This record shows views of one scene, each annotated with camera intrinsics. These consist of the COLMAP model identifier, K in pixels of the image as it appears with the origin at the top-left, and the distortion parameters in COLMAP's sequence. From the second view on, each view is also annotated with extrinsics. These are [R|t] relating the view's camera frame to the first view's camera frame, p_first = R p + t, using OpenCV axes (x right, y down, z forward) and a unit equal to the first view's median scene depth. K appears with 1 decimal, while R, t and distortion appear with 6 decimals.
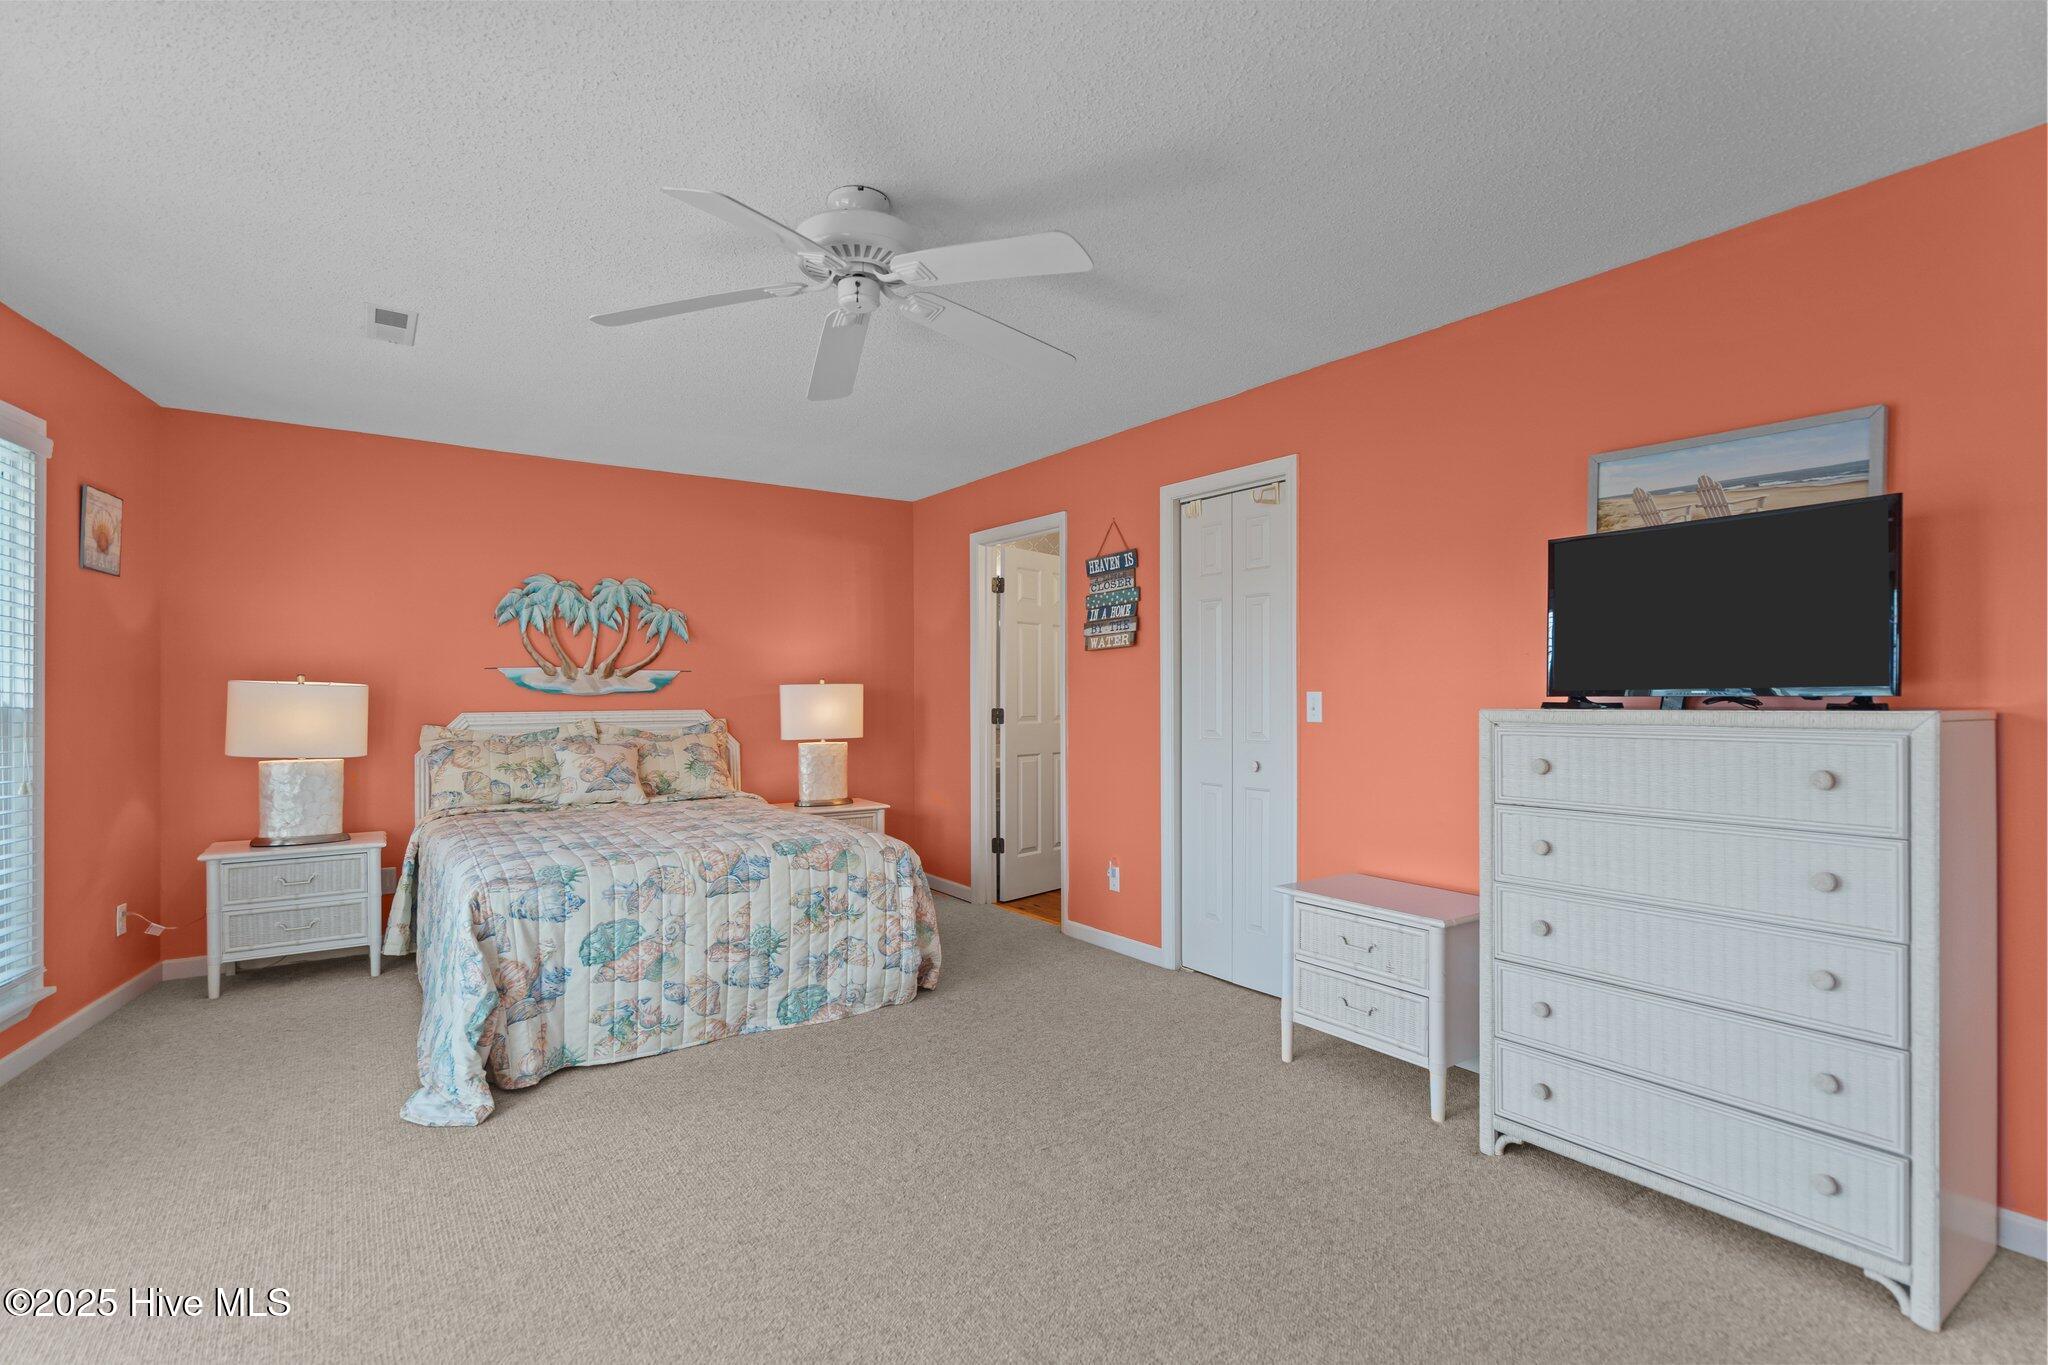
lens RADIAL K [[972.9, 0, 1025.4], [0, 972.9, 693.8], [0, 0, 1]] dist [0.001154, 0.001616]
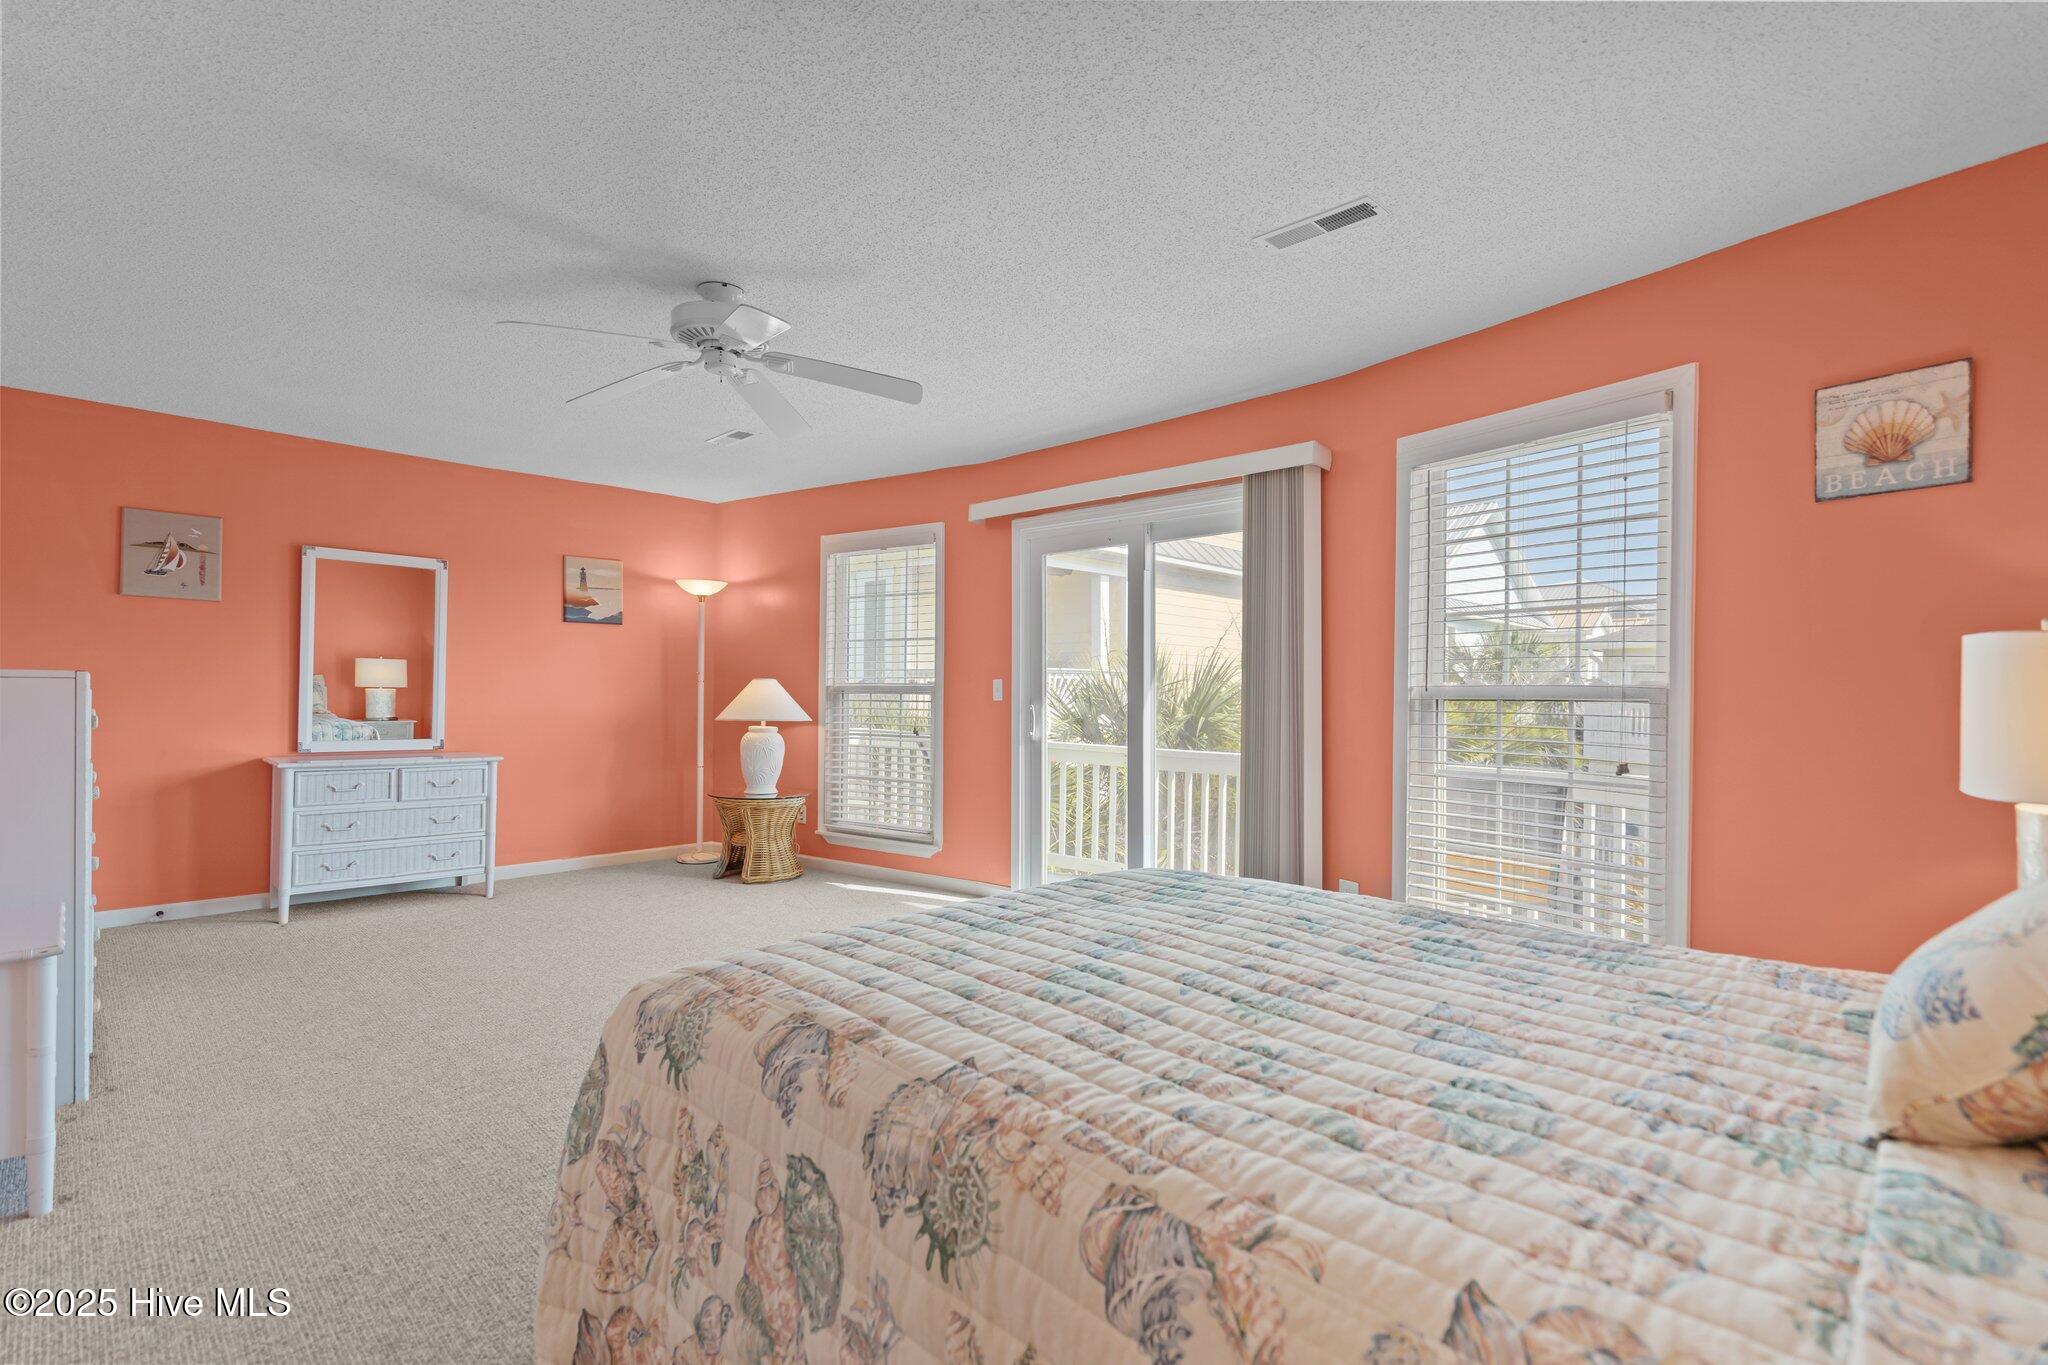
lens RADIAL K [[930.4, 0, 1031.8], [0, 930.4, 694.9], [0, 0, 1]] dist [-0.002328, 0.000794]
pose [[-0.980526, -0.007696, -0.196239, -0.218767], [-0.008024, 0.999967, 0.000876, 0.021964], [0.196226, 0.002433, -0.980556, 1.473282]]
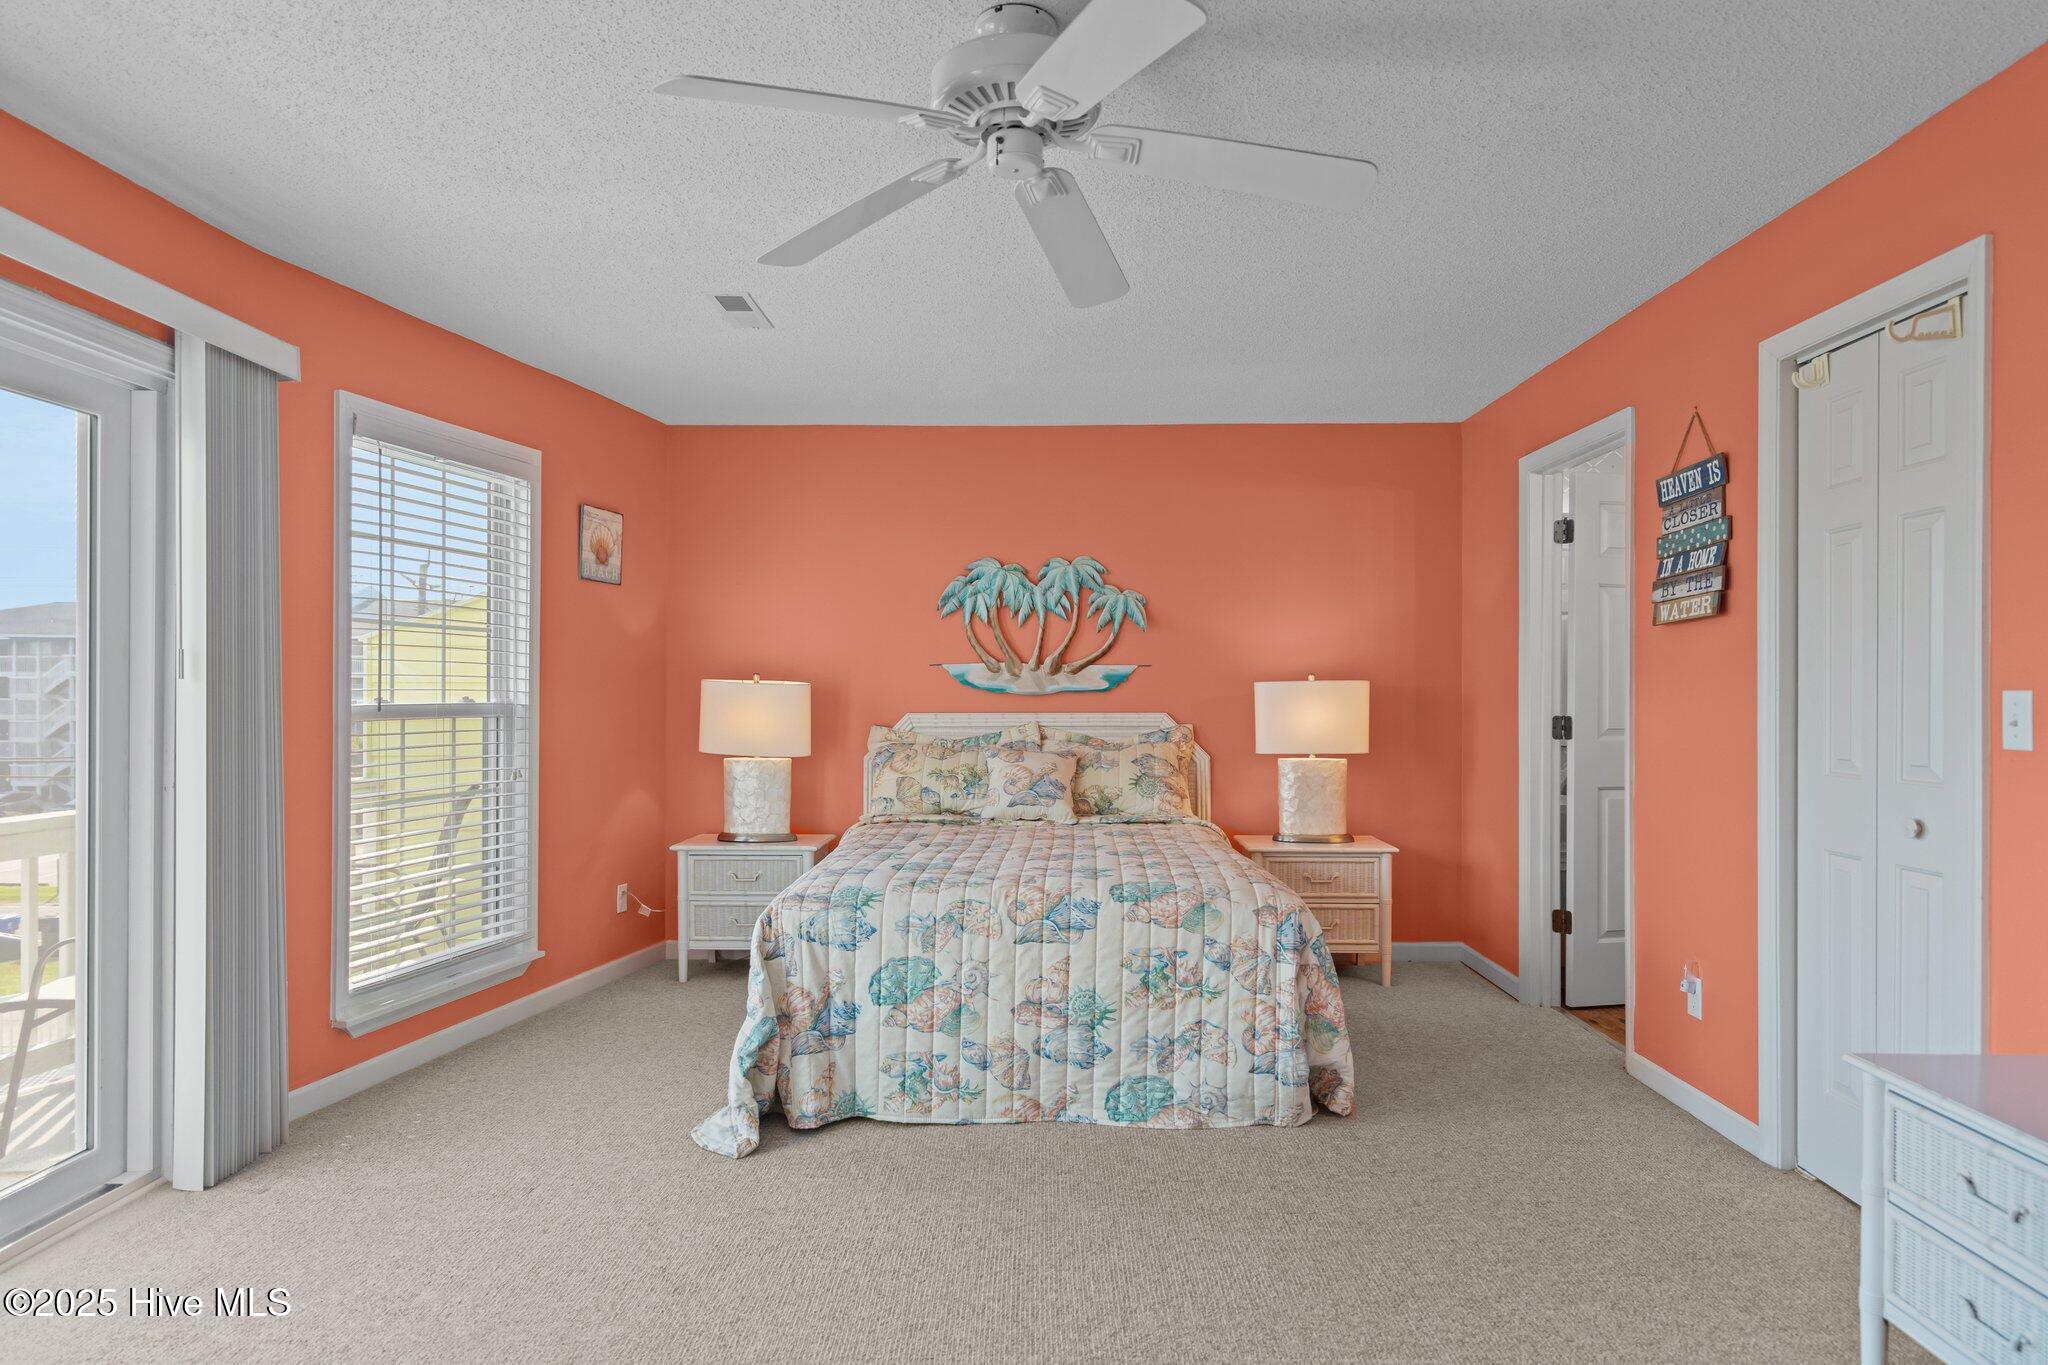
lens RADIAL K [[1213.3, 0, 1026.2], [0, 1213.3, 696.5], [0, 0, 1]] dist [0.004866, 0.002342]
pose [[0.809297, 0.003410, -0.587390, 0.242113], [-0.002075, 0.999994, 0.002947, -0.000031], [0.587397, -0.001167, 0.809298, 0.164244]]
